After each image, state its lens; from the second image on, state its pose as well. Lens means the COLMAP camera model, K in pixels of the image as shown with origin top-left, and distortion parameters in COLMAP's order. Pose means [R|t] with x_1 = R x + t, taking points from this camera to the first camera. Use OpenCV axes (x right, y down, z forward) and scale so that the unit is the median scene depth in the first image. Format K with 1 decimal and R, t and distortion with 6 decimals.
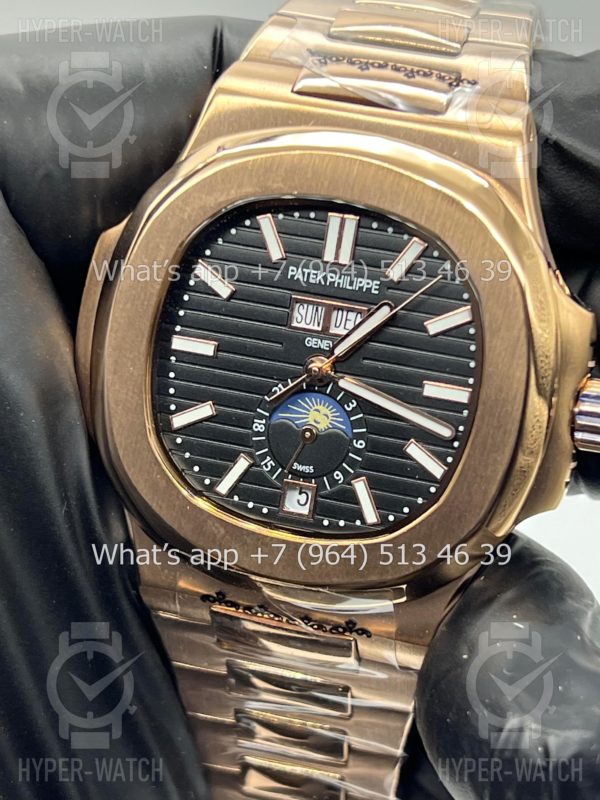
lens RADIAL K [[1941.5, 0, 300.3], [0, 1941.5, 396.0], [0, 0, 1]] dist [0.459616, 0.000000]
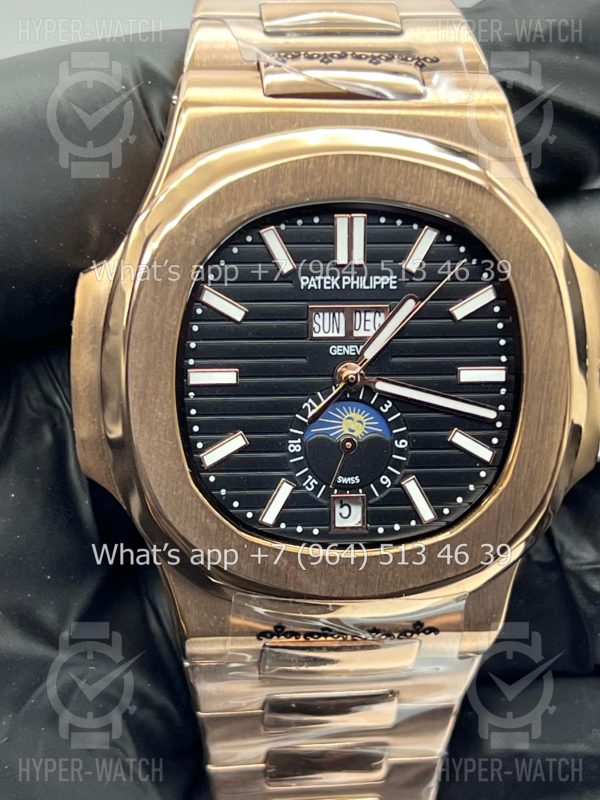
lens RADIAL K [[1941.5, 0, 300.4], [0, 1941.5, 405.2], [0, 0, 1]] dist [0.459616, 0.000000]
pose [[0.918042, -0.193418, 0.346103, -0.349335], [0.182174, 0.981111, 0.065072, -0.066858], [-0.352152, 0.003312, 0.935937, 0.104332]]
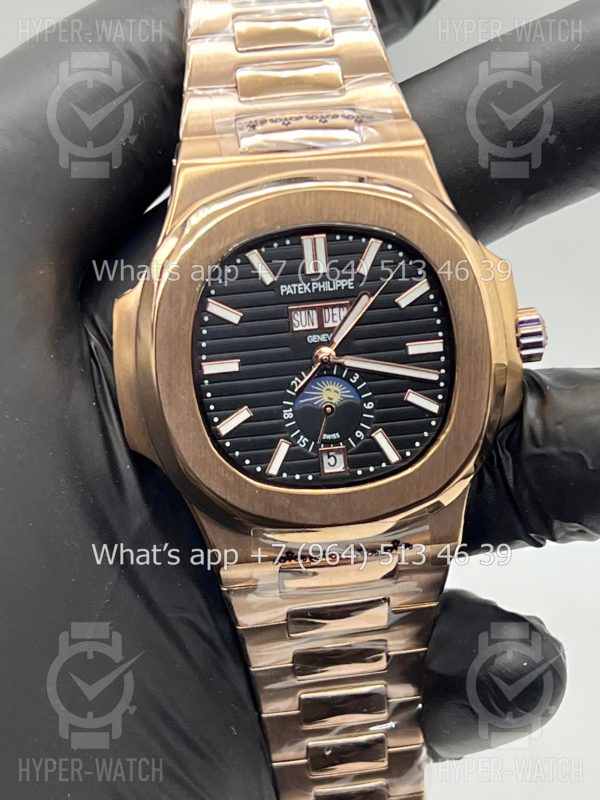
lens RADIAL K [[1941.5, 0, 304.3], [0, 1941.5, 404.5], [0, 0, 1]] dist [0.459616, 0.000000]
pose [[0.912910, -0.268409, 0.307493, -0.401878], [0.272849, 0.961610, 0.029327, -0.025085], [-0.303560, 0.057126, 0.951098, -0.206010]]
